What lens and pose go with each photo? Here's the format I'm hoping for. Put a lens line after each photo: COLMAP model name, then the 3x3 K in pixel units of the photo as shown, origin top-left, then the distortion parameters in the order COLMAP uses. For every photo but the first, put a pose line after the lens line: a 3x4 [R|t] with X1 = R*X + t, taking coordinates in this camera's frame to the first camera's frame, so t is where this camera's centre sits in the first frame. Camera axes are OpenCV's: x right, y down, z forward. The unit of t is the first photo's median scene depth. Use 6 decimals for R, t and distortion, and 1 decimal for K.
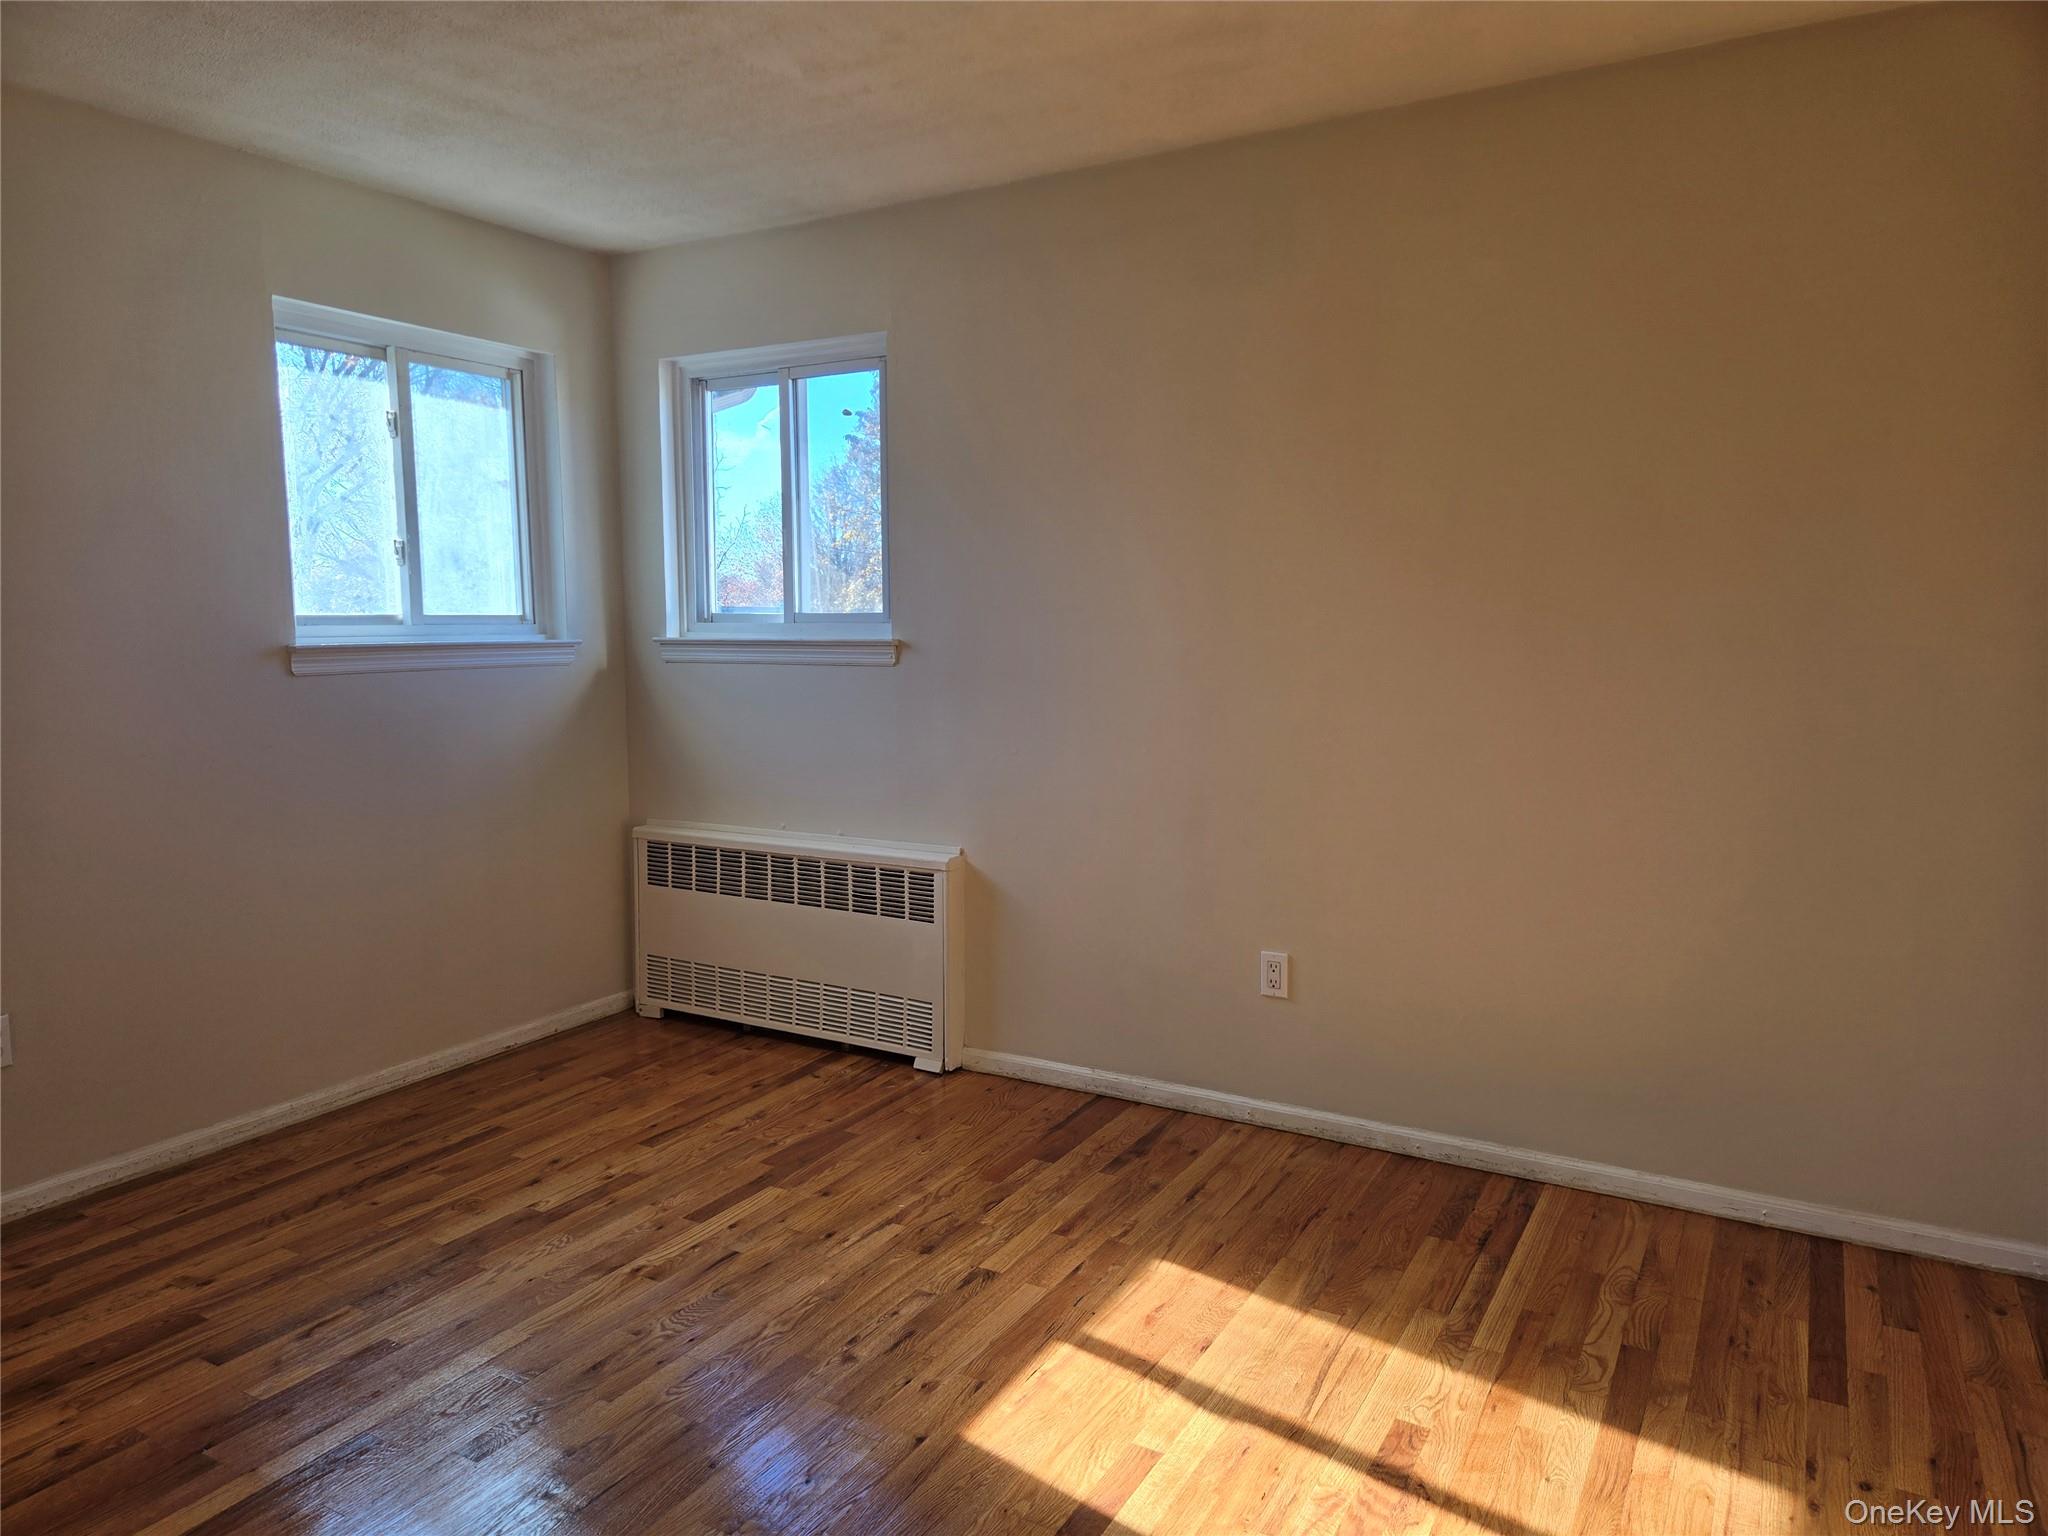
lens RADIAL K [[1351.2, 0, 1062.3], [0, 1351.2, 763.5], [0, 0, 1]] dist [-0.001306, -0.003467]
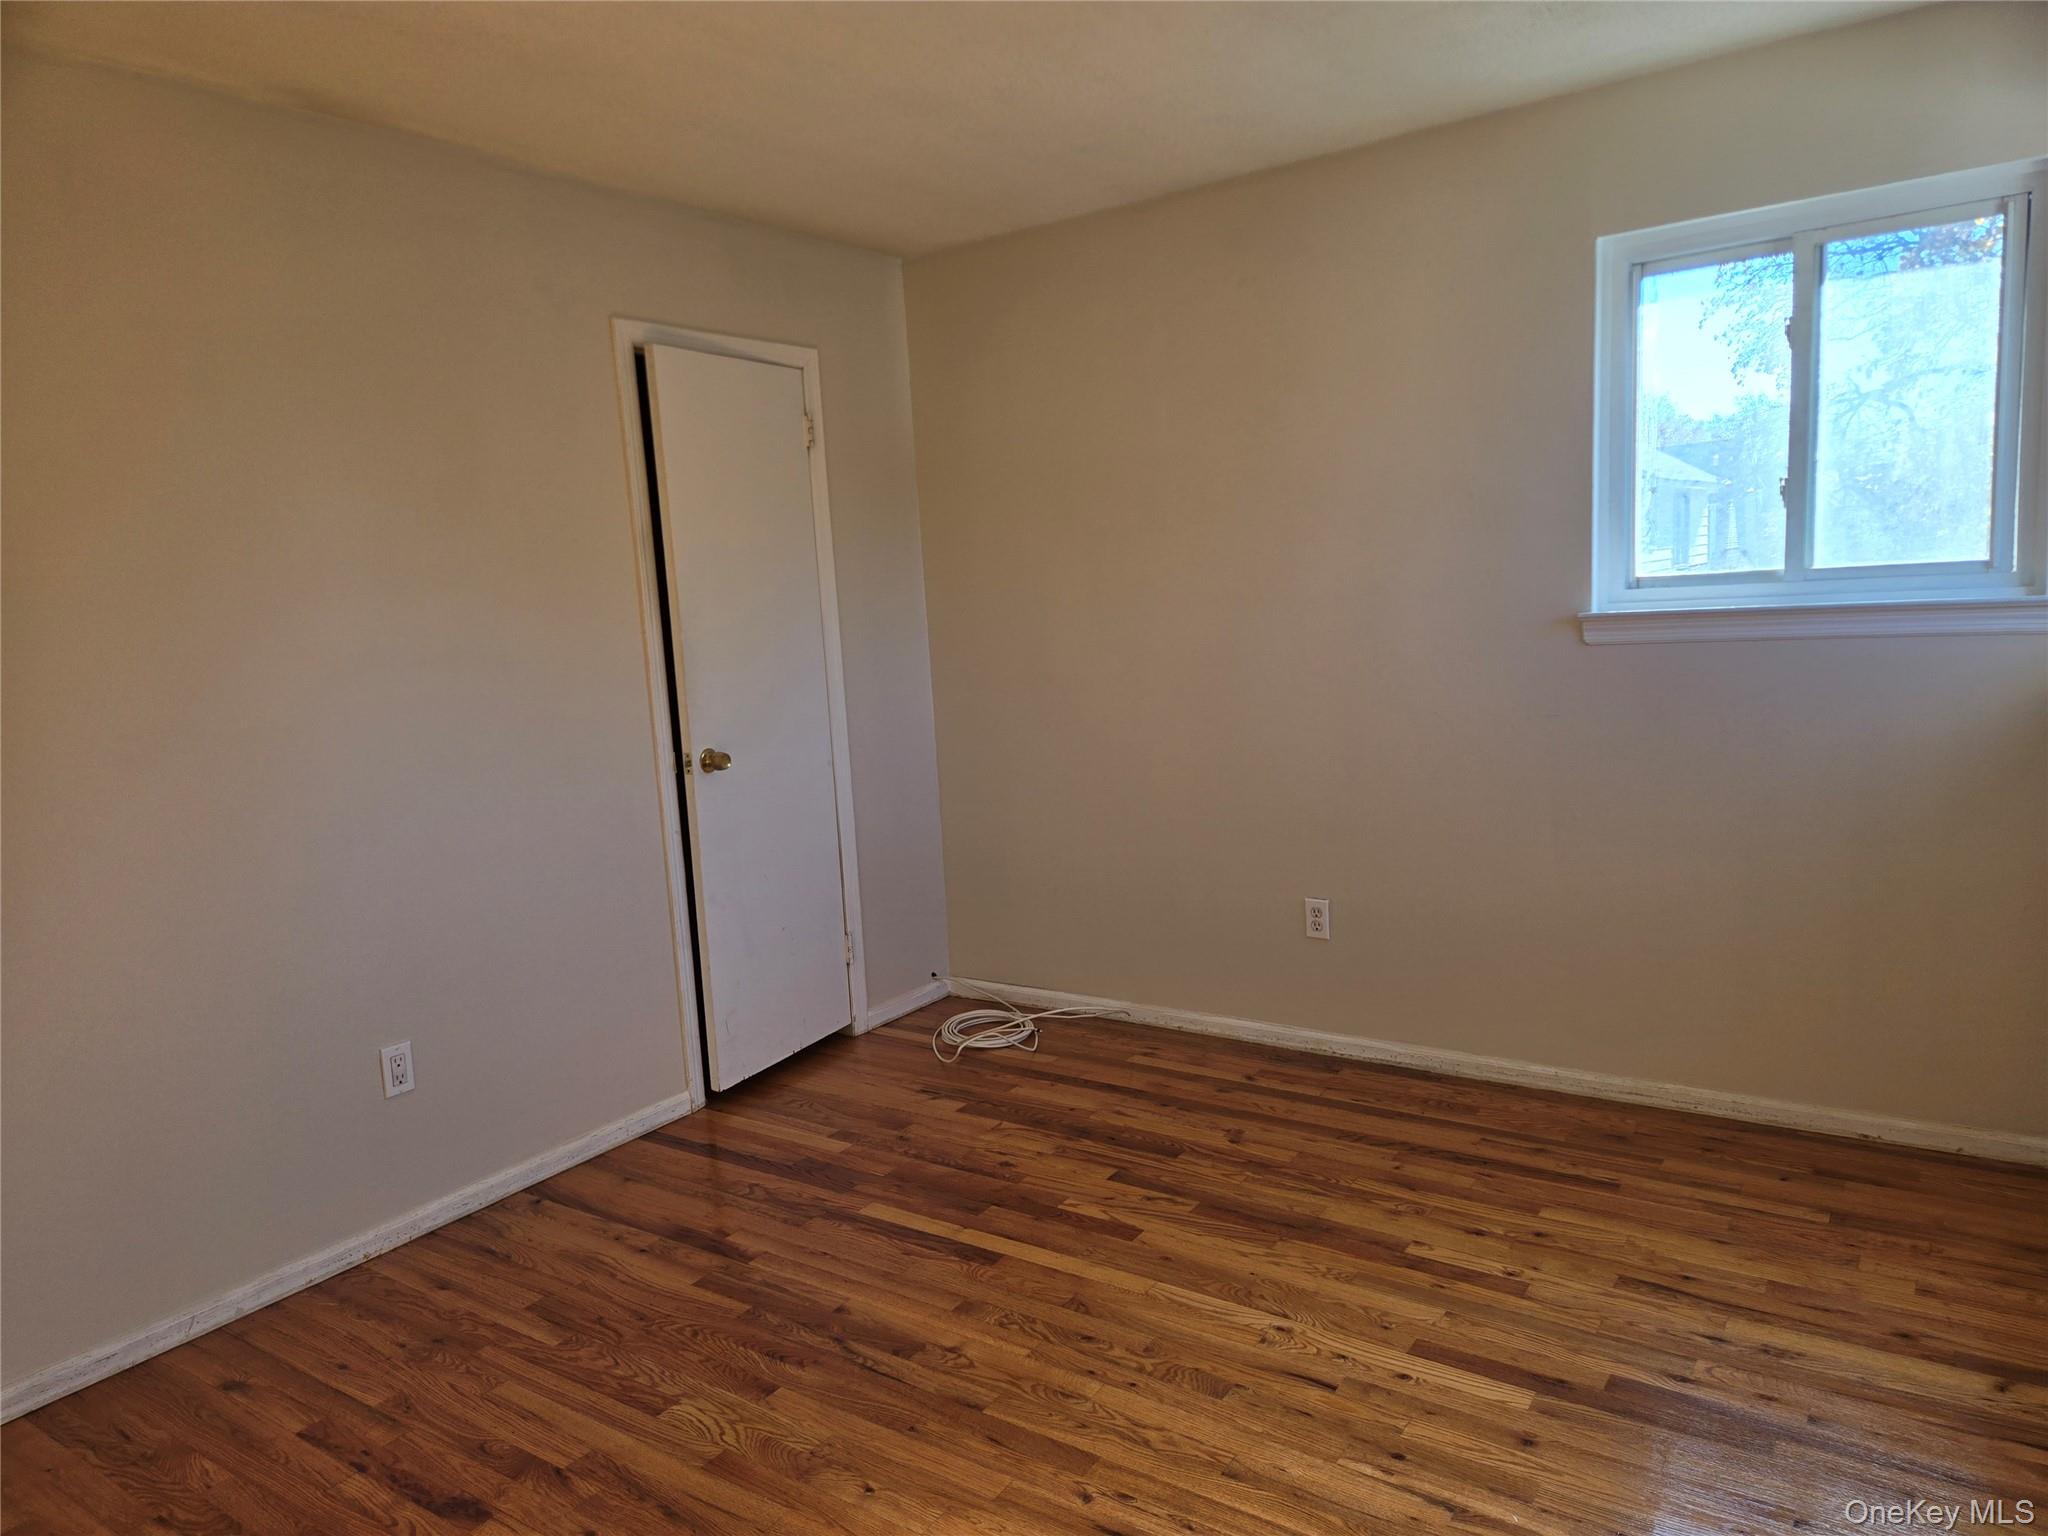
lens RADIAL K [[1379.2, 0, 1015.6], [0, 1379.2, 770.6], [0, 0, 1]] dist [0.078507, -0.066999]
pose [[-0.115475, 0.153126, -0.981437, 0.474360], [-0.042657, 0.986370, 0.158915, -0.119286], [0.992394, 0.060215, -0.107369, 0.722897]]
